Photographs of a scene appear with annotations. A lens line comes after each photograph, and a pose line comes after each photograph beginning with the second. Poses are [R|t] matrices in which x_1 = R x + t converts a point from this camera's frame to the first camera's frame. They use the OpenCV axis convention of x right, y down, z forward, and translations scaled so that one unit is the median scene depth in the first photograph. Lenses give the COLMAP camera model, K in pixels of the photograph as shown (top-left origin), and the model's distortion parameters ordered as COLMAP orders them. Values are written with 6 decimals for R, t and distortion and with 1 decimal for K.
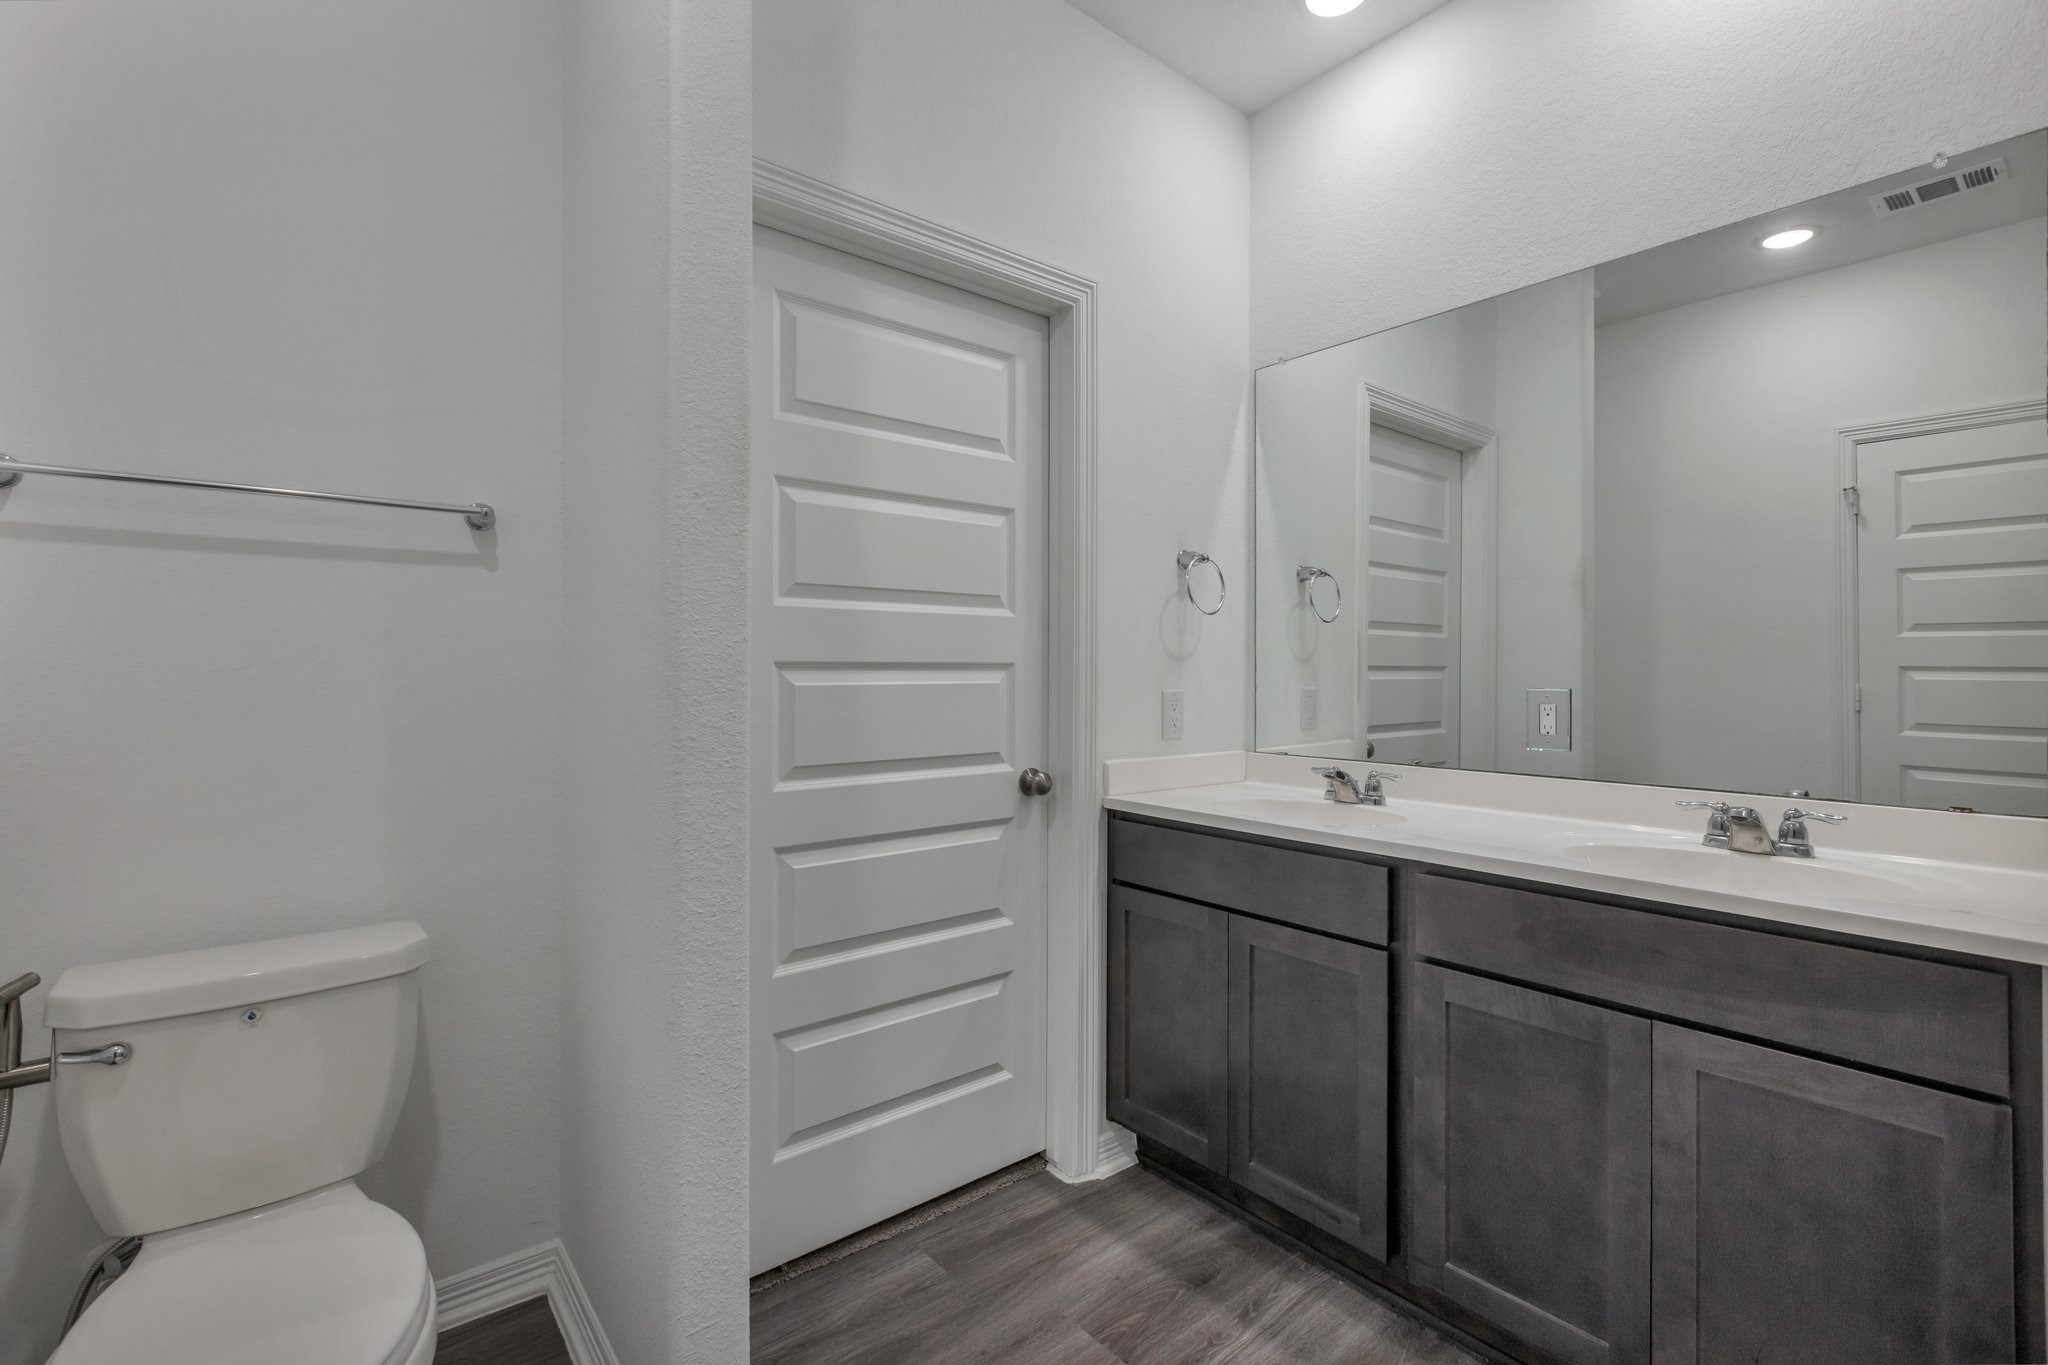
lens RADIAL K [[924.0, 0, 1026.6], [0, 924.0, 672.6], [0, 0, 1]] dist [-0.002258, -0.000593]
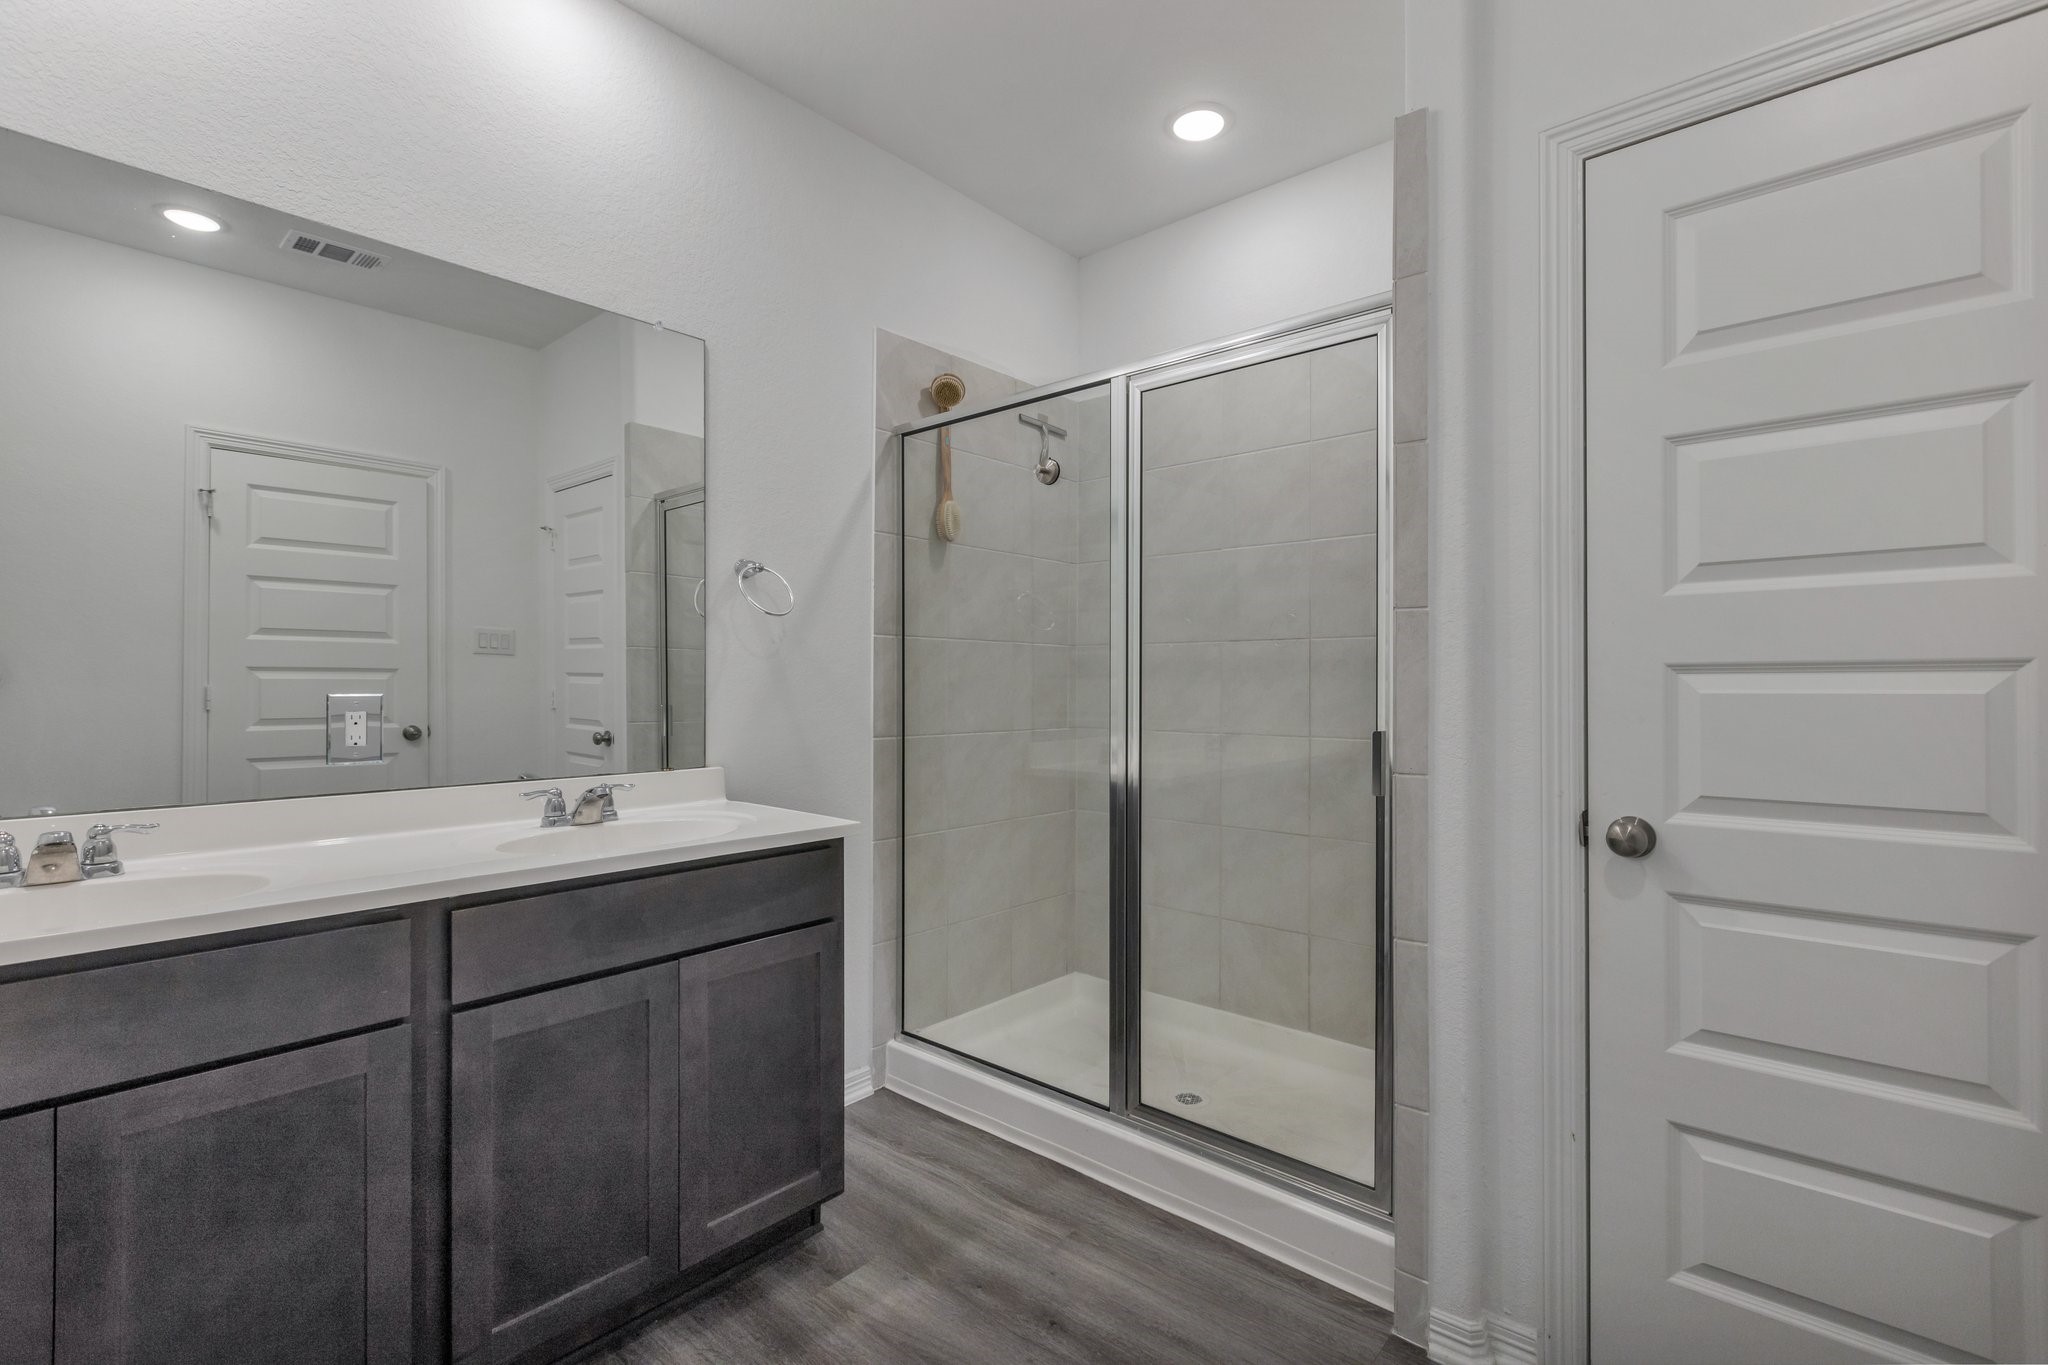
lens RADIAL K [[924.0, 0, 1026.6], [0, 924.0, 672.6], [0, 0, 1]] dist [-0.002258, -0.000593]
pose [[-0.152170, 0.002968, 0.988350, -0.390067], [-0.002826, 0.999990, -0.003439, -0.002191], [-0.988350, -0.003316, -0.152160, 0.464636]]
